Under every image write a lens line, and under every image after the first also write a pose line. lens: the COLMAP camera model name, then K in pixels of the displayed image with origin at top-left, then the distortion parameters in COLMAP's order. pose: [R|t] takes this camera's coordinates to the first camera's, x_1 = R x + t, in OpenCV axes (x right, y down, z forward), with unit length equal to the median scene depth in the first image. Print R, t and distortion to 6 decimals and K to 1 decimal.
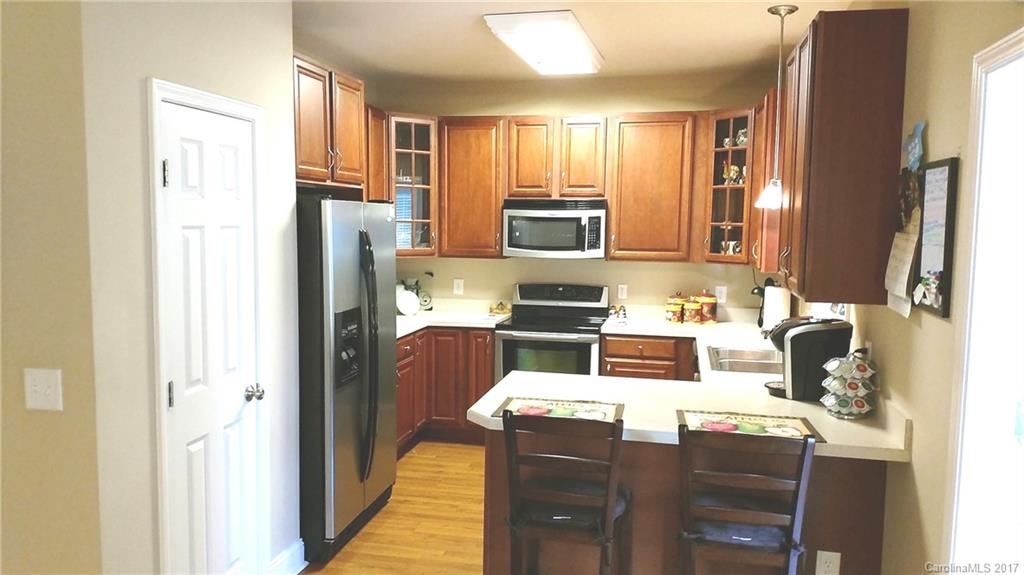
lens RADIAL K [[806.6, 0, 512.0], [0, 806.6, 287.5], [0, 0, 1]] dist [0.232897, -0.540075]
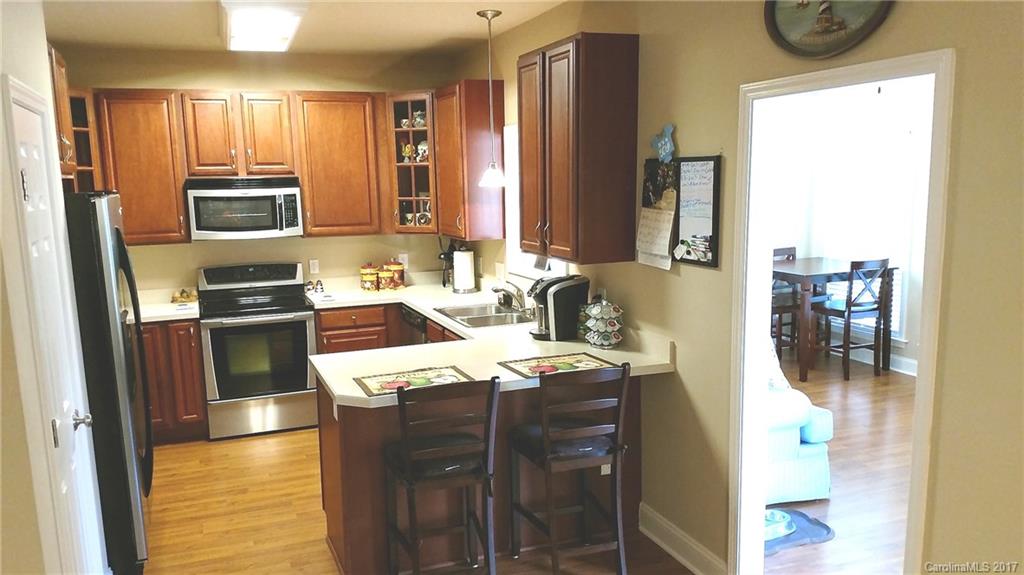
lens RADIAL K [[797.8, 0, 511.6], [0, 797.8, 315.6], [0, 0, 1]] dist [0.218555, -0.509108]
pose [[0.830675, -0.126039, 0.542304, -0.233551], [0.079583, 0.990917, 0.108400, -0.026125], [-0.551040, -0.046887, 0.833160, 0.004477]]
